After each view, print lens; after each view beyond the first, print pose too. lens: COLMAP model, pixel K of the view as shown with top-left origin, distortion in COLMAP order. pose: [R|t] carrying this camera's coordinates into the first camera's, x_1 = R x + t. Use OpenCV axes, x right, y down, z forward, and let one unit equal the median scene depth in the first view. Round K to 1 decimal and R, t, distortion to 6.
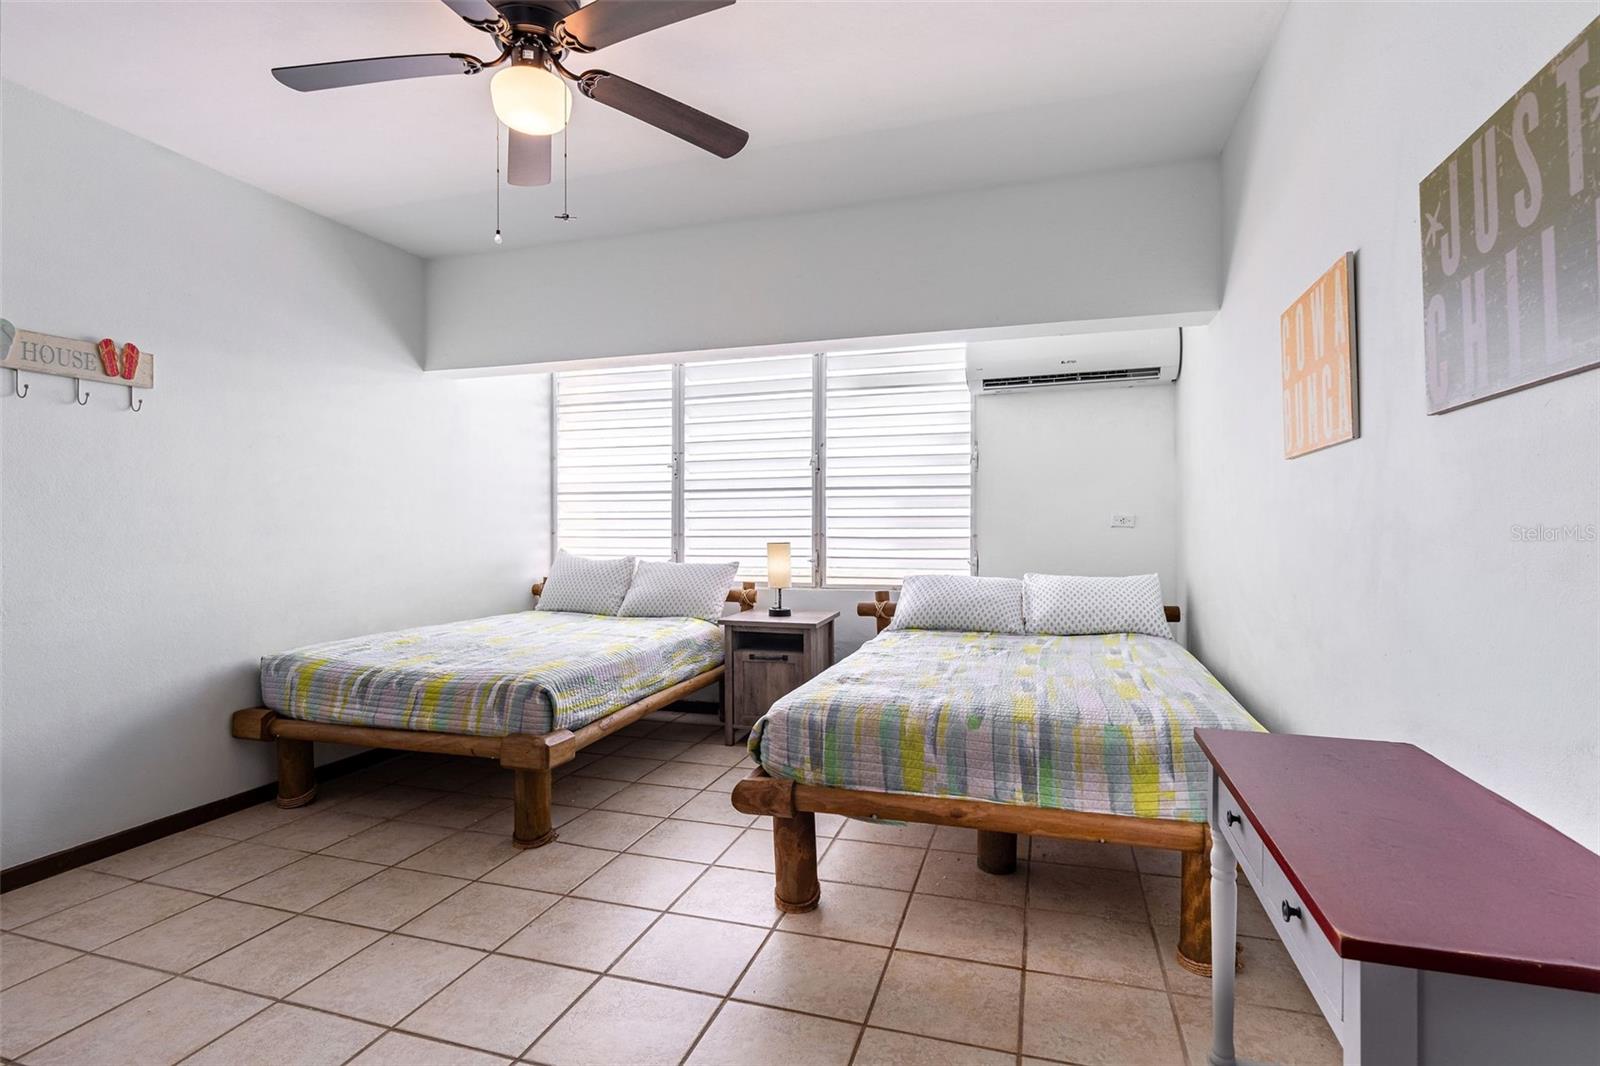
lens RADIAL K [[759.6, 0, 738.3], [0, 759.6, 526.9], [0, 0, 1]] dist [0.000623, -0.000048]
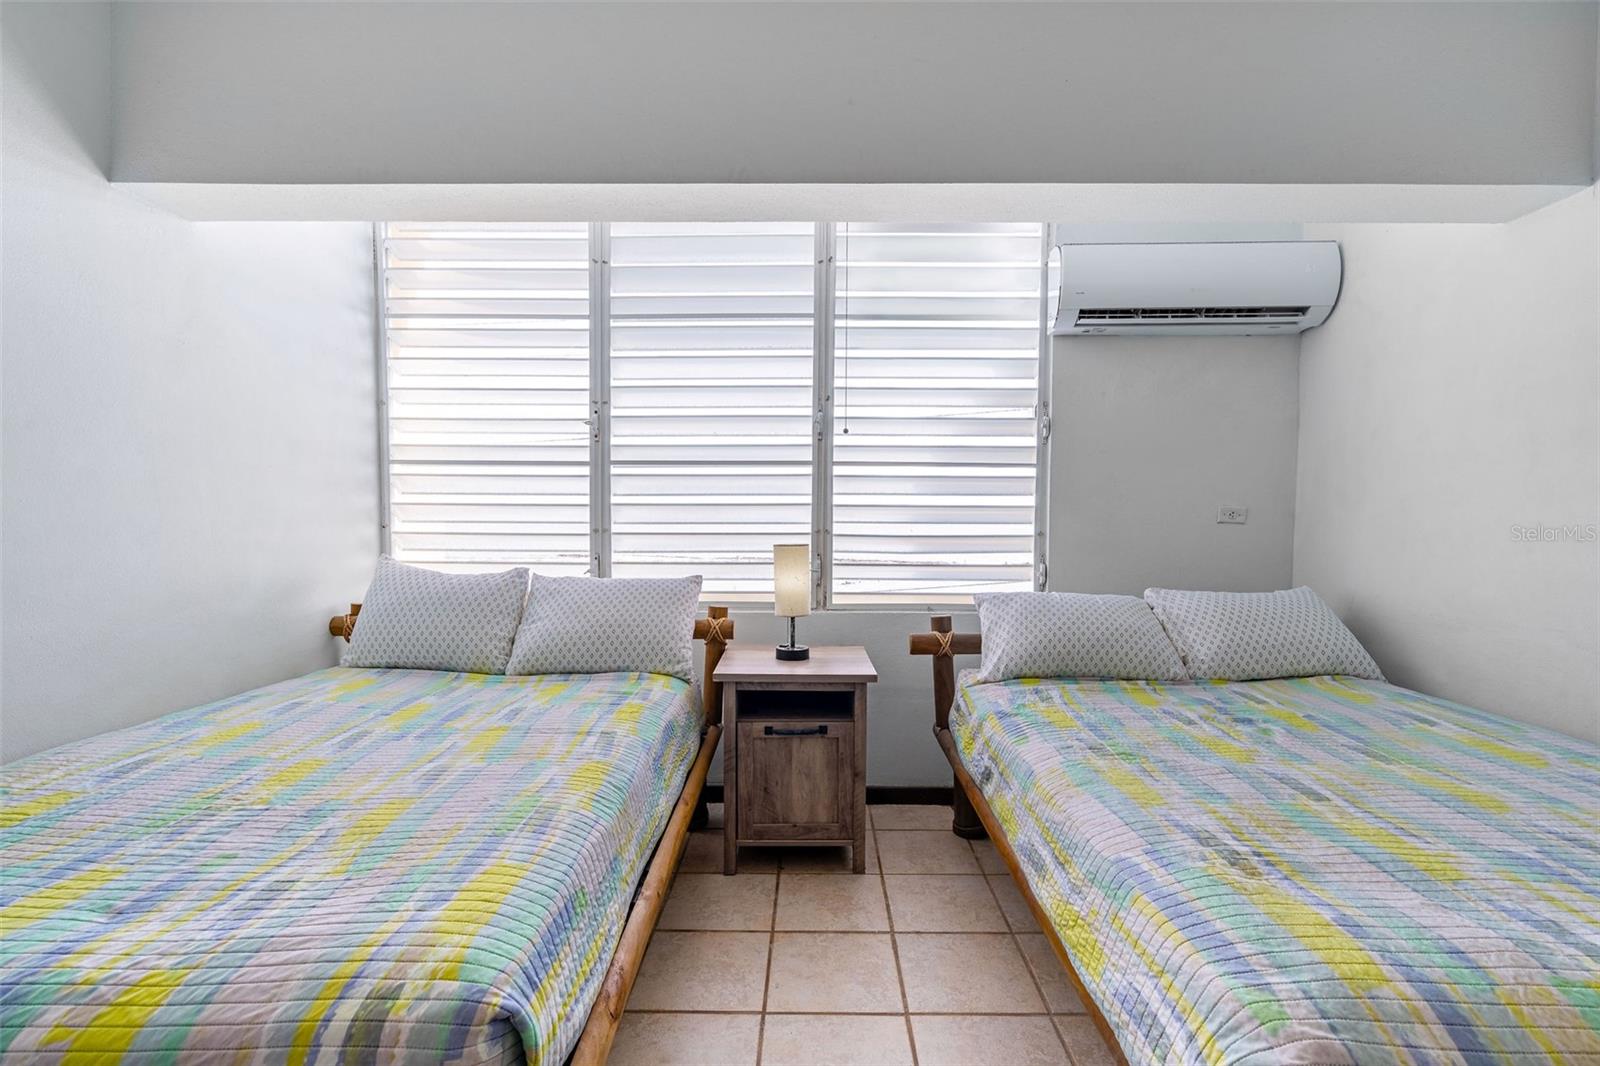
lens RADIAL K [[722.9, 0, 748.2], [0, 722.9, 560.9], [0, 0, 1]] dist [0.003281, 0.000191]
pose [[0.958130, -0.007679, 0.286232, -0.151225], [-0.007365, 0.998649, 0.051443, 0.003807], [-0.286240, -0.051397, 0.956778, 0.419021]]
